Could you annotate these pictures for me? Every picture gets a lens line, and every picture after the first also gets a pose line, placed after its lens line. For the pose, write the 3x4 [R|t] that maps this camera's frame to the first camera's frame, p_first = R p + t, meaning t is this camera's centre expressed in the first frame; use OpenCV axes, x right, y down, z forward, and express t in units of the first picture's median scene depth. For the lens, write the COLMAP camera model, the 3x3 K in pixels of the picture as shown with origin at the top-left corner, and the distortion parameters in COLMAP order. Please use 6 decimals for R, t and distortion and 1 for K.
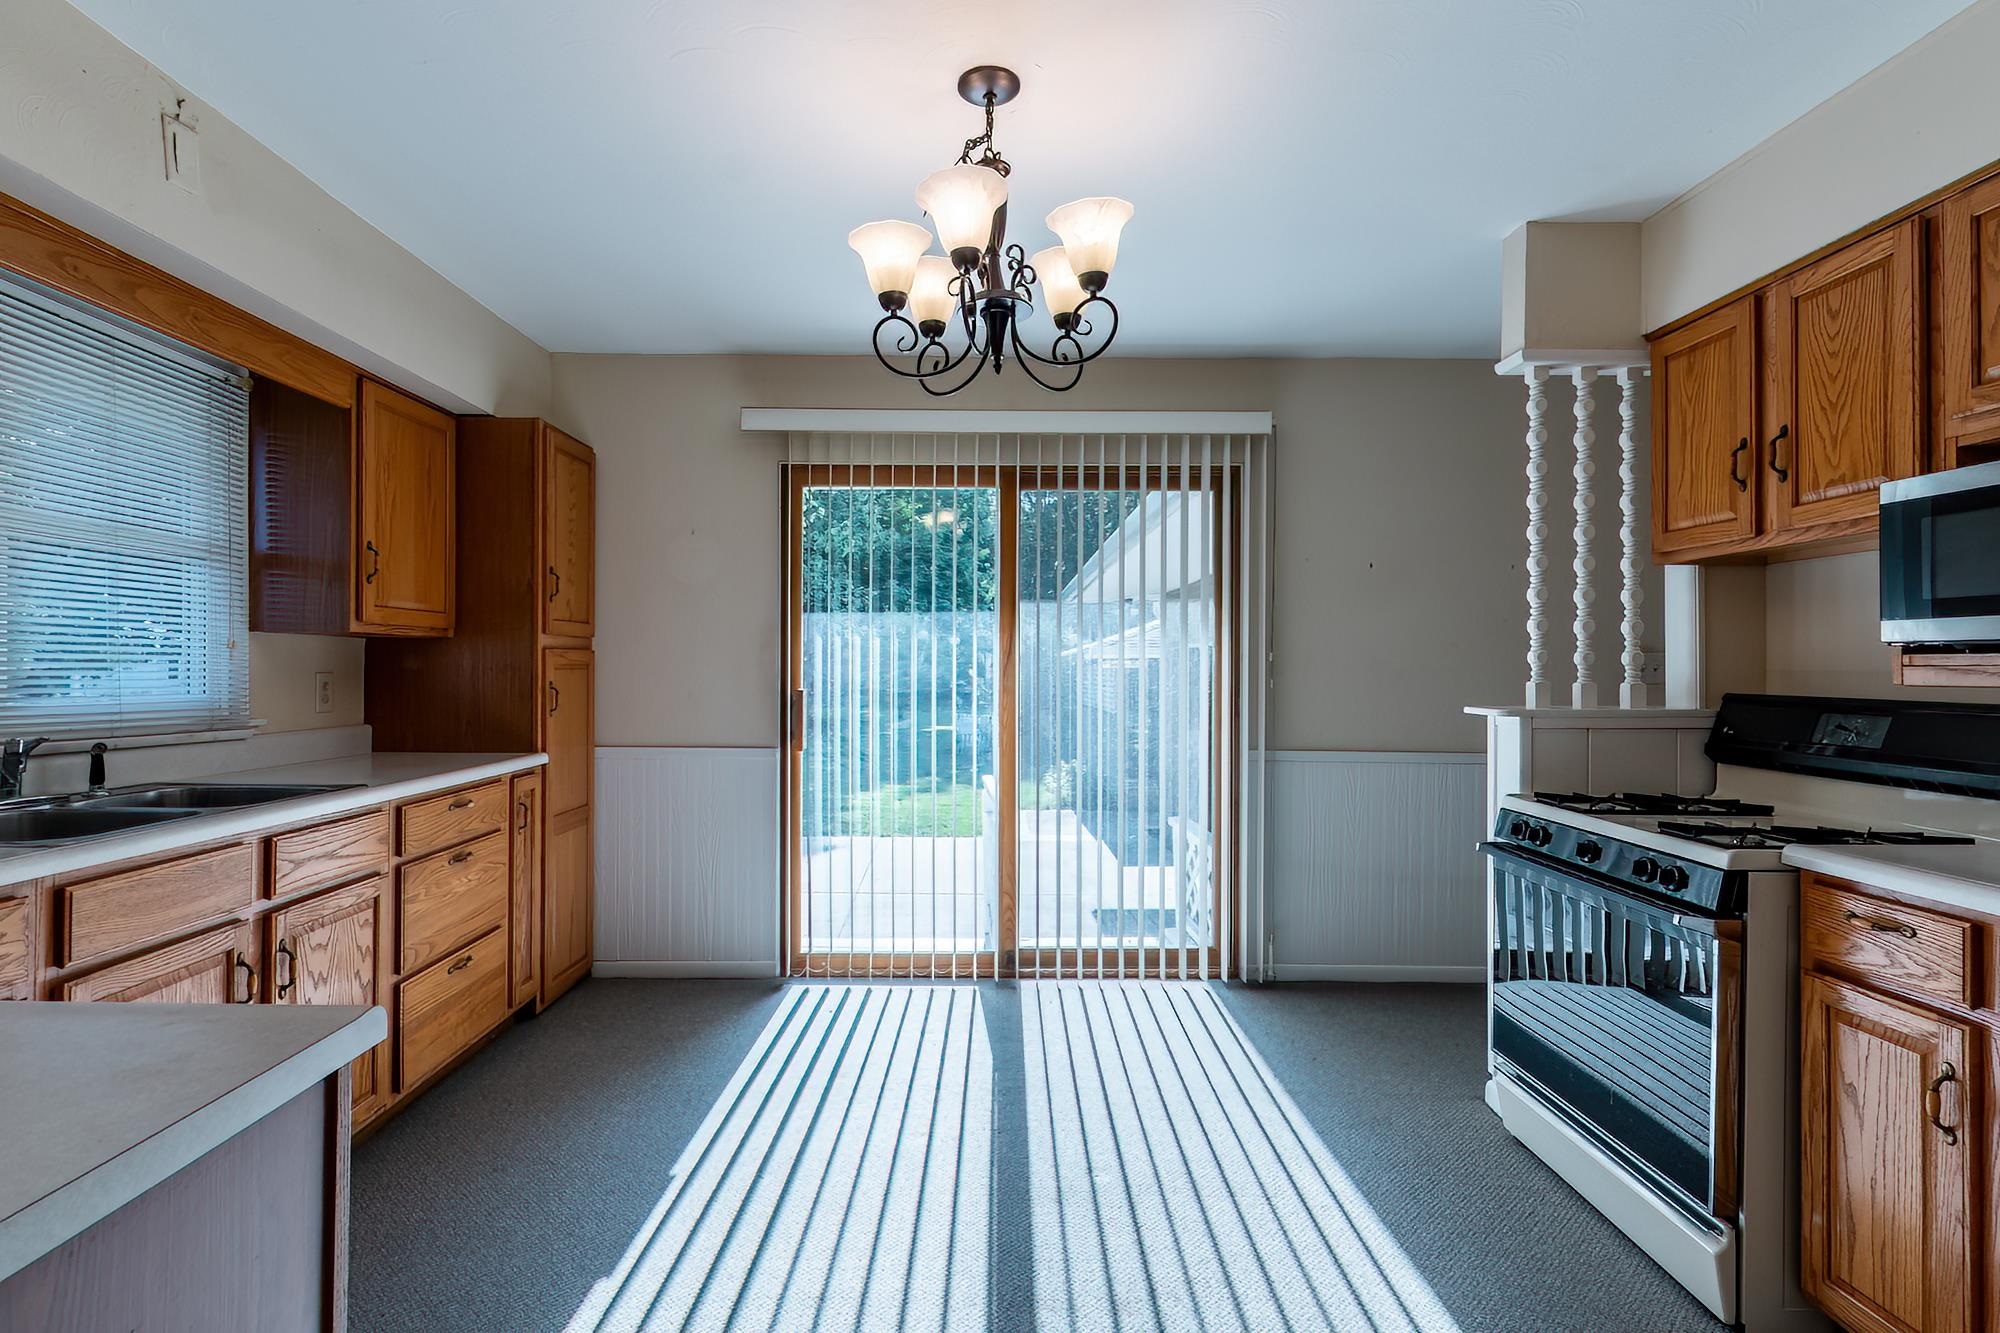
lens RADIAL K [[964.7, 0, 993.1], [0, 964.7, 668.4], [0, 0, 1]] dist [-0.012389, 0.000910]
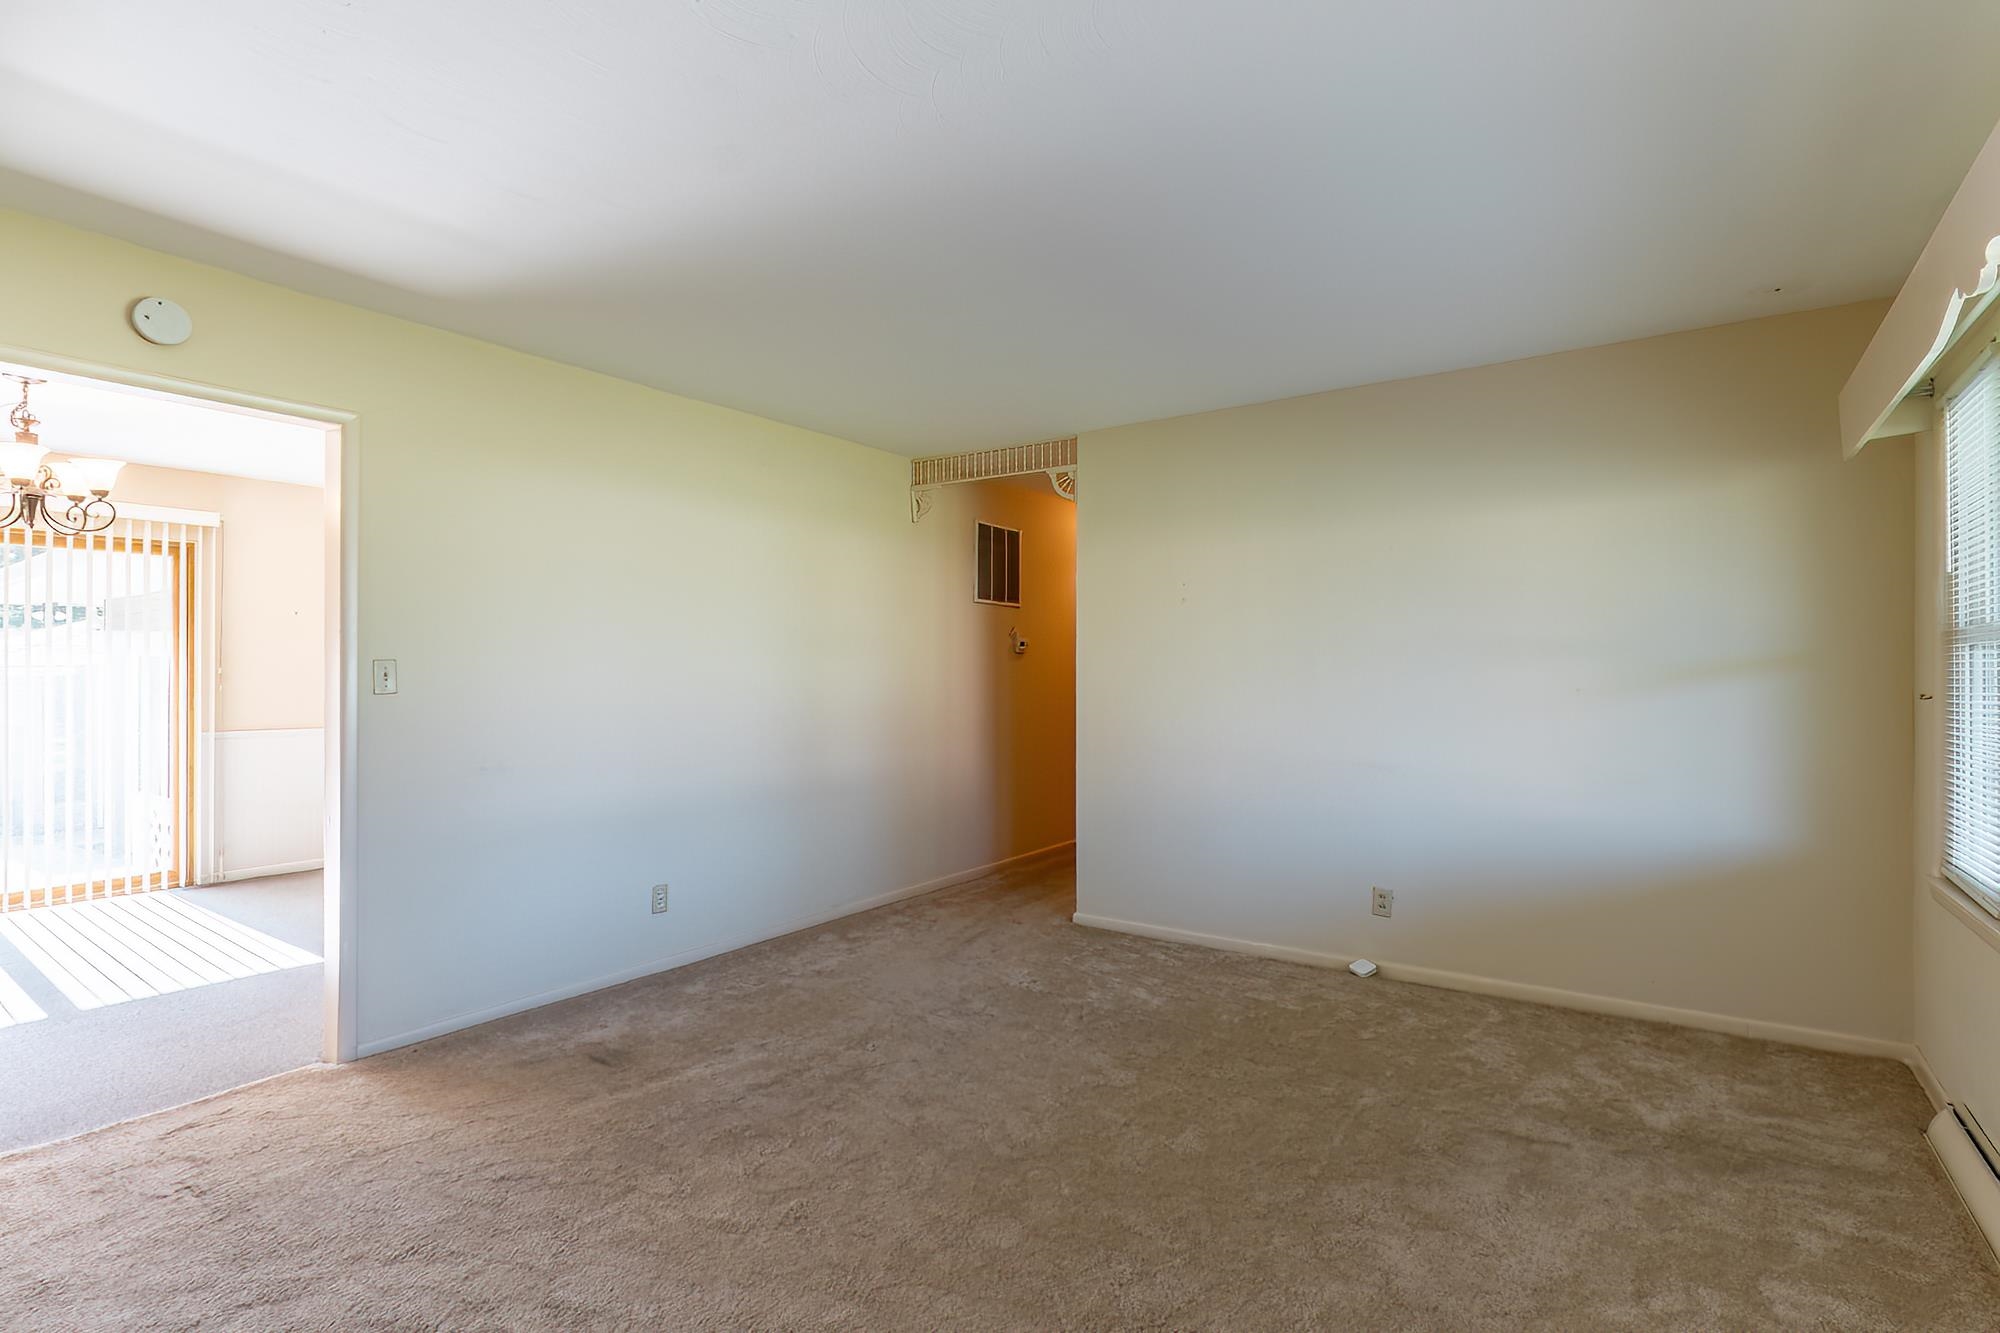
lens RADIAL K [[964.7, 0, 983.4], [0, 964.7, 671.9], [0, 0, 1]] dist [-0.012389, 0.000910]
pose [[0.596394, -0.002462, 0.802688, -0.209437], [-0.001468, 0.999990, 0.004157, -0.018157], [-0.802691, -0.003657, 0.596384, -0.884995]]
